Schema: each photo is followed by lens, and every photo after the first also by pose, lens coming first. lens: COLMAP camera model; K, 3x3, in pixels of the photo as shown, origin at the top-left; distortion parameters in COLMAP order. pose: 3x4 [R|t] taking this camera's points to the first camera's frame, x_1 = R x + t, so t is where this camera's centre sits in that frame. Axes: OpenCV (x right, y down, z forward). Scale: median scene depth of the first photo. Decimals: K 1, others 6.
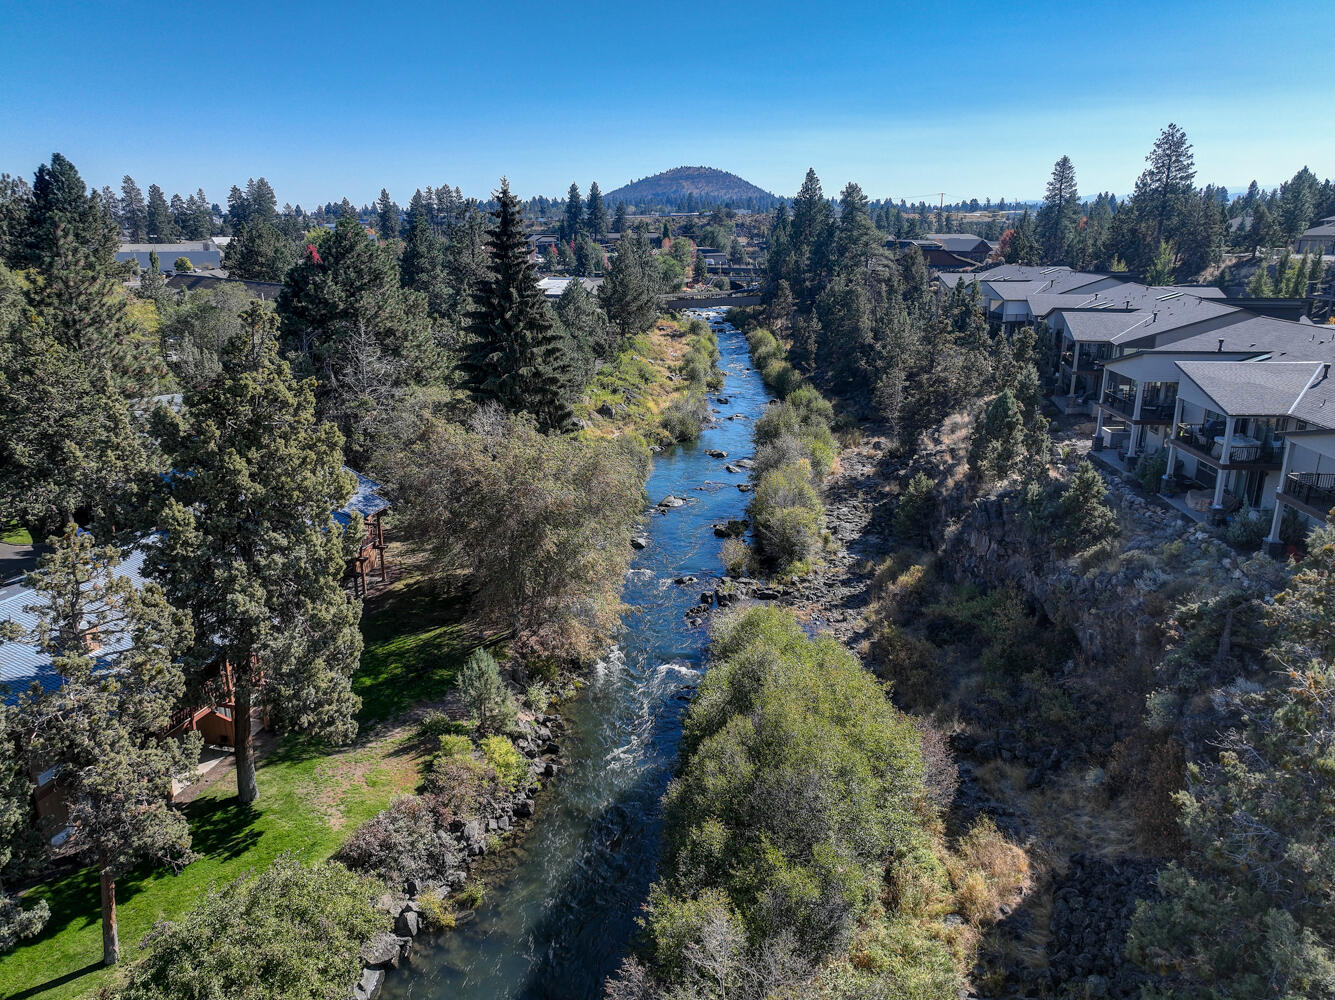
lens RADIAL K [[940.3, 0, 664.3], [0, 940.3, 498.4], [0, 0, 1]] dist [-0.001843, 0.021822]
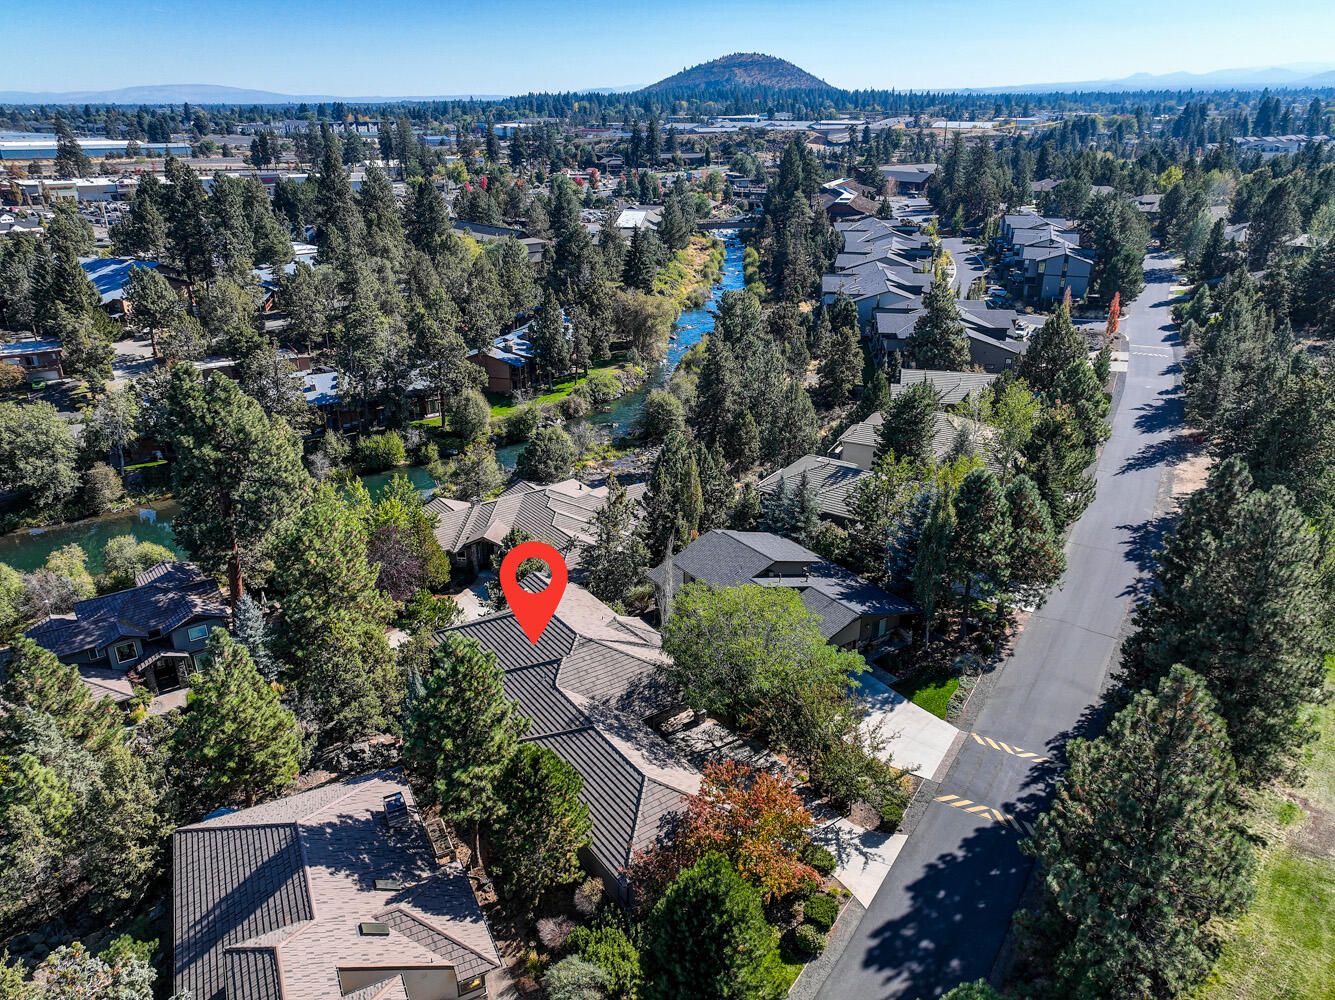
lens RADIAL K [[940.3, 0, 664.3], [0, 940.3, 498.4], [0, 0, 1]] dist [-0.001843, 0.021822]
pose [[0.998573, 0.022635, -0.048363, 0.052132], [-0.017022, 0.993396, 0.113465, 0.117132], [0.050612, -0.112480, 0.992364, -1.060118]]
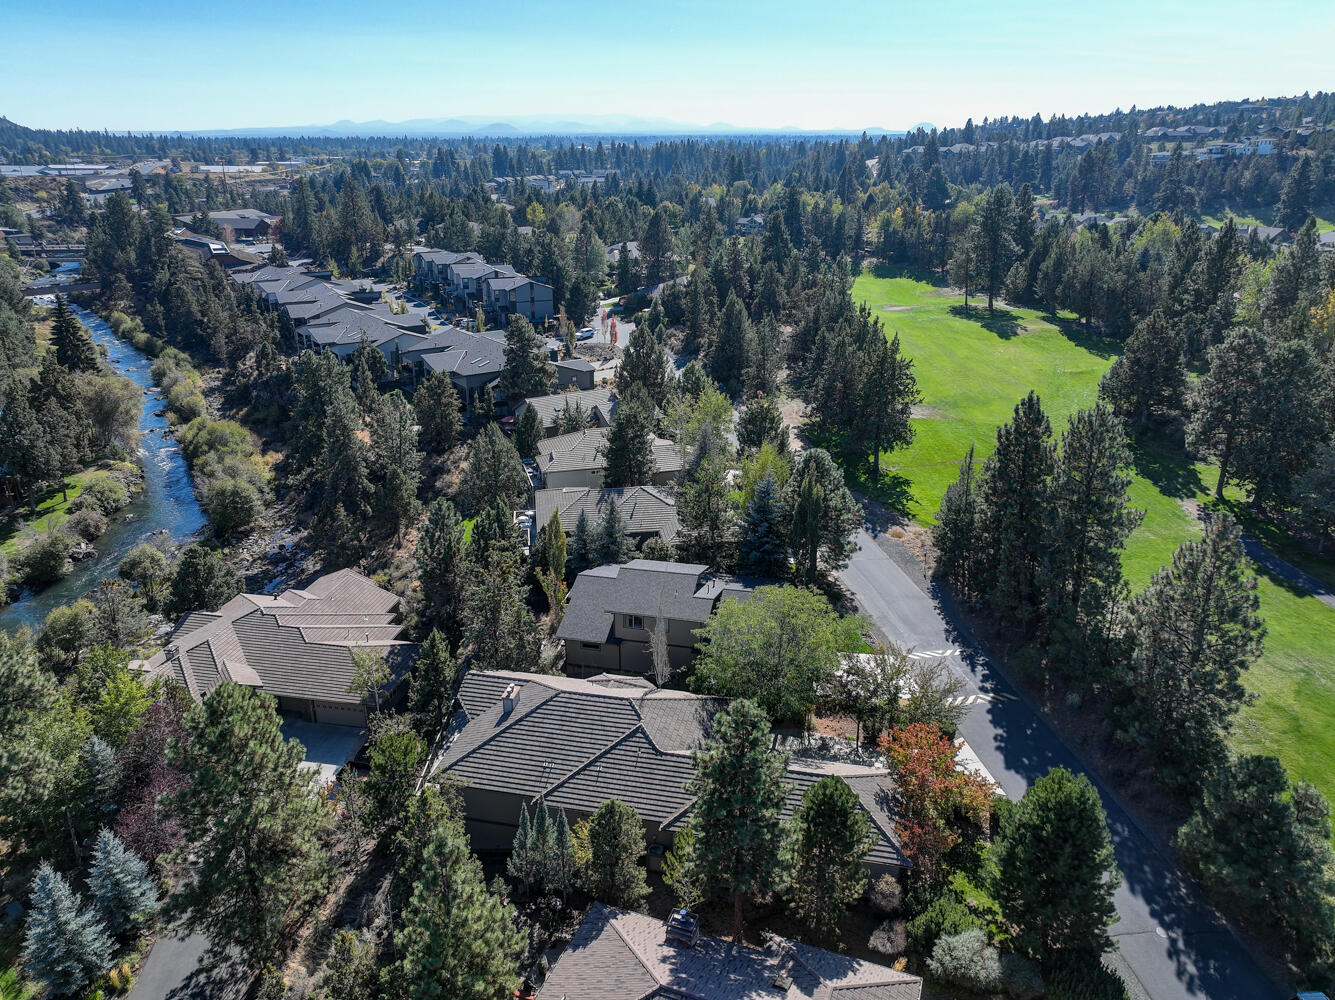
lens RADIAL K [[940.3, 0, 664.3], [0, 940.3, 498.4], [0, 0, 1]] dist [-0.001843, 0.021822]
pose [[0.773936, -0.220048, 0.593803, -0.239020], [0.176514, 0.975484, 0.131429, 0.090469], [-0.608166, 0.003097, 0.793804, -0.970379]]
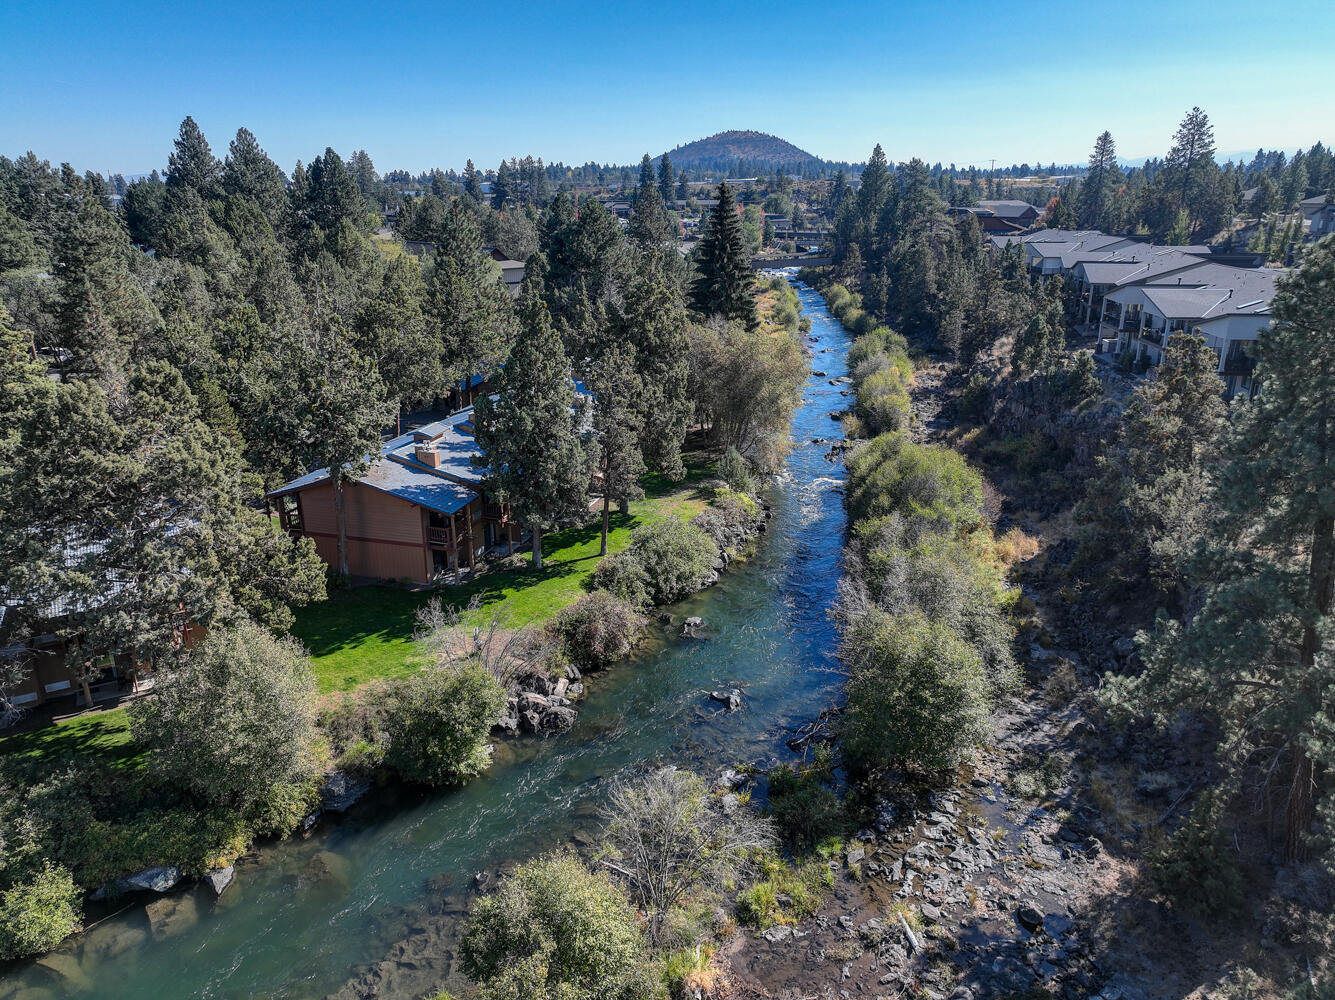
lens RADIAL K [[940.3, 0, 664.3], [0, 940.3, 498.4], [0, 0, 1]] dist [-0.001843, 0.021822]
pose [[0.999085, 0.010687, -0.041406, -0.082413], [-0.009258, 0.999360, 0.034560, 0.065887], [0.041749, -0.034145, 0.998544, -0.263313]]
